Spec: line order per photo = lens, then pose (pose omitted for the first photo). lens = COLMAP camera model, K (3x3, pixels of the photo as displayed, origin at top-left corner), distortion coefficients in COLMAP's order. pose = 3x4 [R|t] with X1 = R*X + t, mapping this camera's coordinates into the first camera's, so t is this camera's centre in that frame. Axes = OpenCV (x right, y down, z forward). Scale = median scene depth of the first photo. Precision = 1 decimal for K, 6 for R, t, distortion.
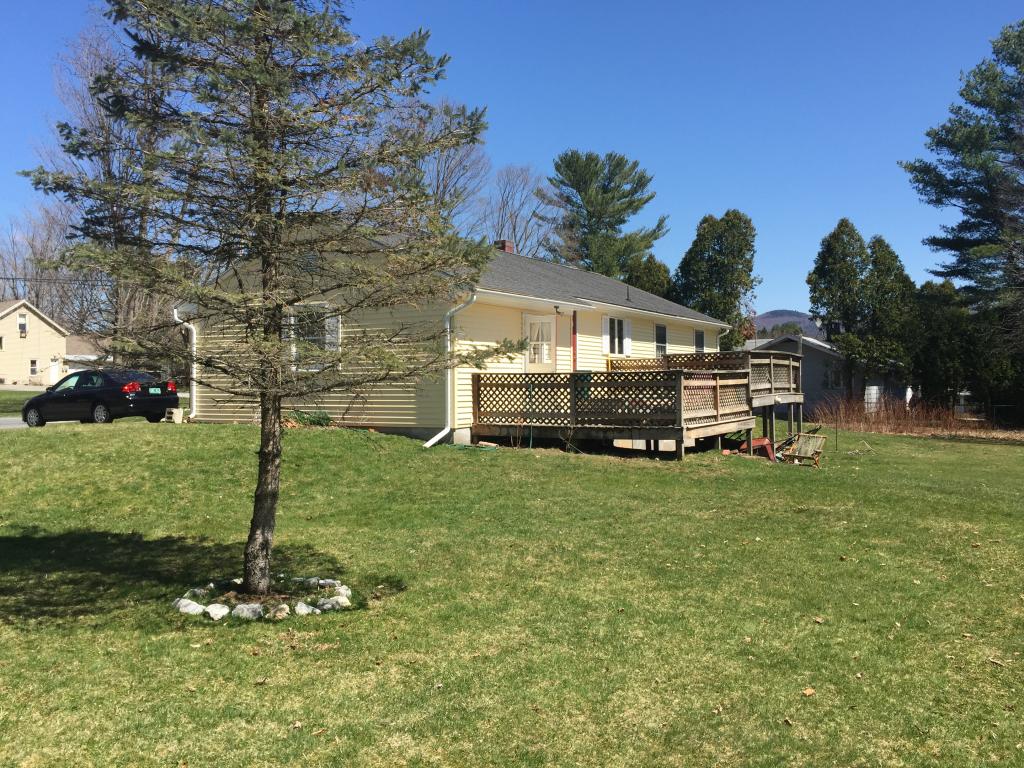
lens RADIAL K [[857.3, 0, 512.0], [0, 857.3, 384.0], [0, 0, 1]] dist [-0.001048, -0.012044]
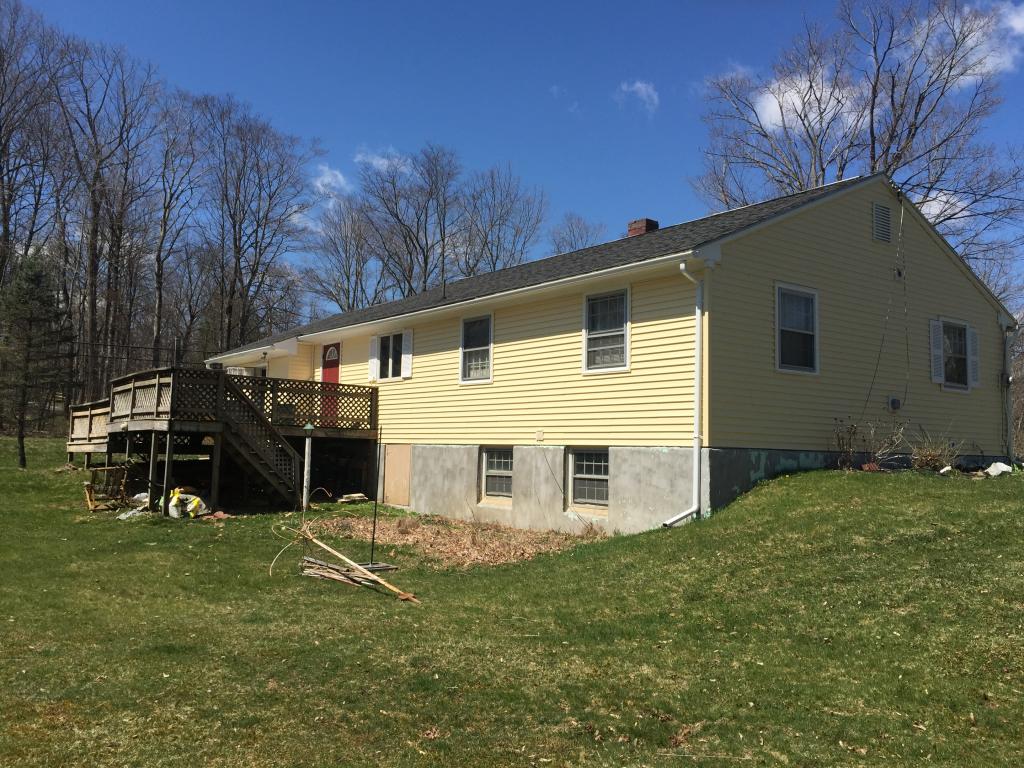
lens RADIAL K [[857.3, 0, 512.0], [0, 857.3, 384.0], [0, 0, 1]] dist [-0.001048, -0.012044]
pose [[-0.355817, -0.074943, -0.931546, 0.854163], [-0.013317, 0.997085, -0.075128, 0.030465], [0.934461, -0.014326, -0.355778, 1.431883]]
